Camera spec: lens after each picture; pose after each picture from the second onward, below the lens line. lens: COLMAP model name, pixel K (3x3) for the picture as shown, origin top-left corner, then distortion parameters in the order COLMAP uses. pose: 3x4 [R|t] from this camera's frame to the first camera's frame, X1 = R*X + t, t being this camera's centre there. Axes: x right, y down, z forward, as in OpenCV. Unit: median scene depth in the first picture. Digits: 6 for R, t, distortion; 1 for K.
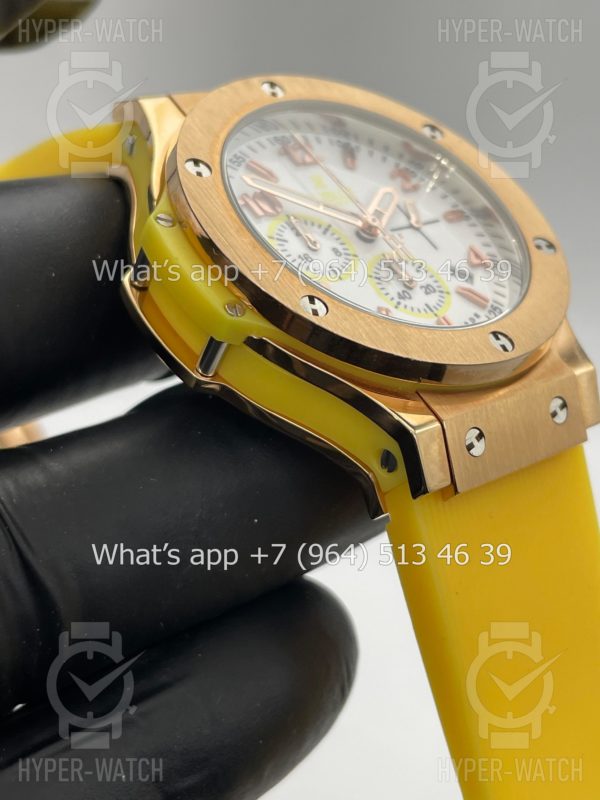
lens RADIAL K [[1251.4, 0, 301.9], [0, 1251.4, 401.1], [0, 0, 1]] dist [0.106224, 0.000000]
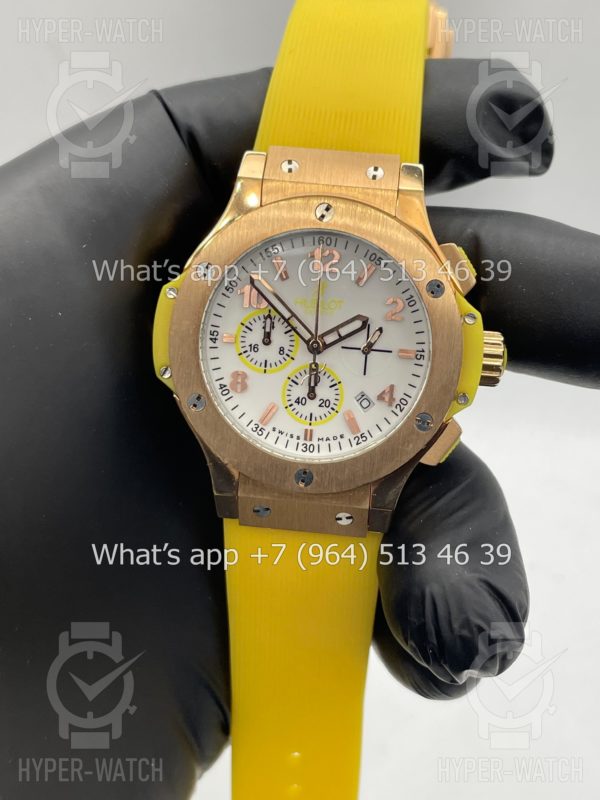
lens RADIAL K [[1251.4, 0, 302.2], [0, 1251.4, 402.6], [0, 0, 1]] dist [0.106224, 0.000000]
pose [[0.658059, 0.661136, -0.360358, 0.617350], [-0.235109, 0.635072, 0.735804, -1.173767], [0.715320, -0.399479, 0.573354, 0.141689]]
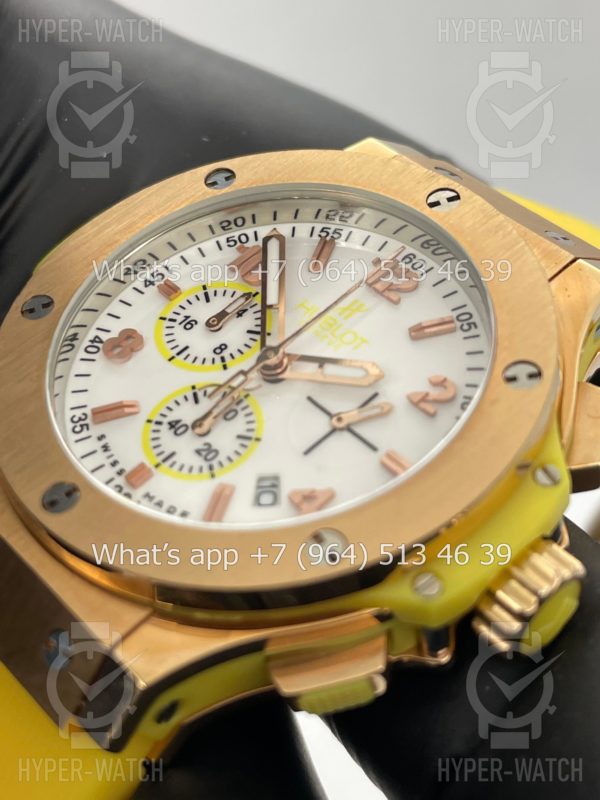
lens RADIAL K [[1251.4, 0, 306.5], [0, 1251.4, 408.1], [0, 0, 1]] dist [0.106224, 0.000000]
pose [[0.035694, 0.496537, -0.867281, 0.729413], [-0.593874, 0.708519, 0.381201, -0.423850], [0.803766, 0.501450, 0.320170, 0.807287]]
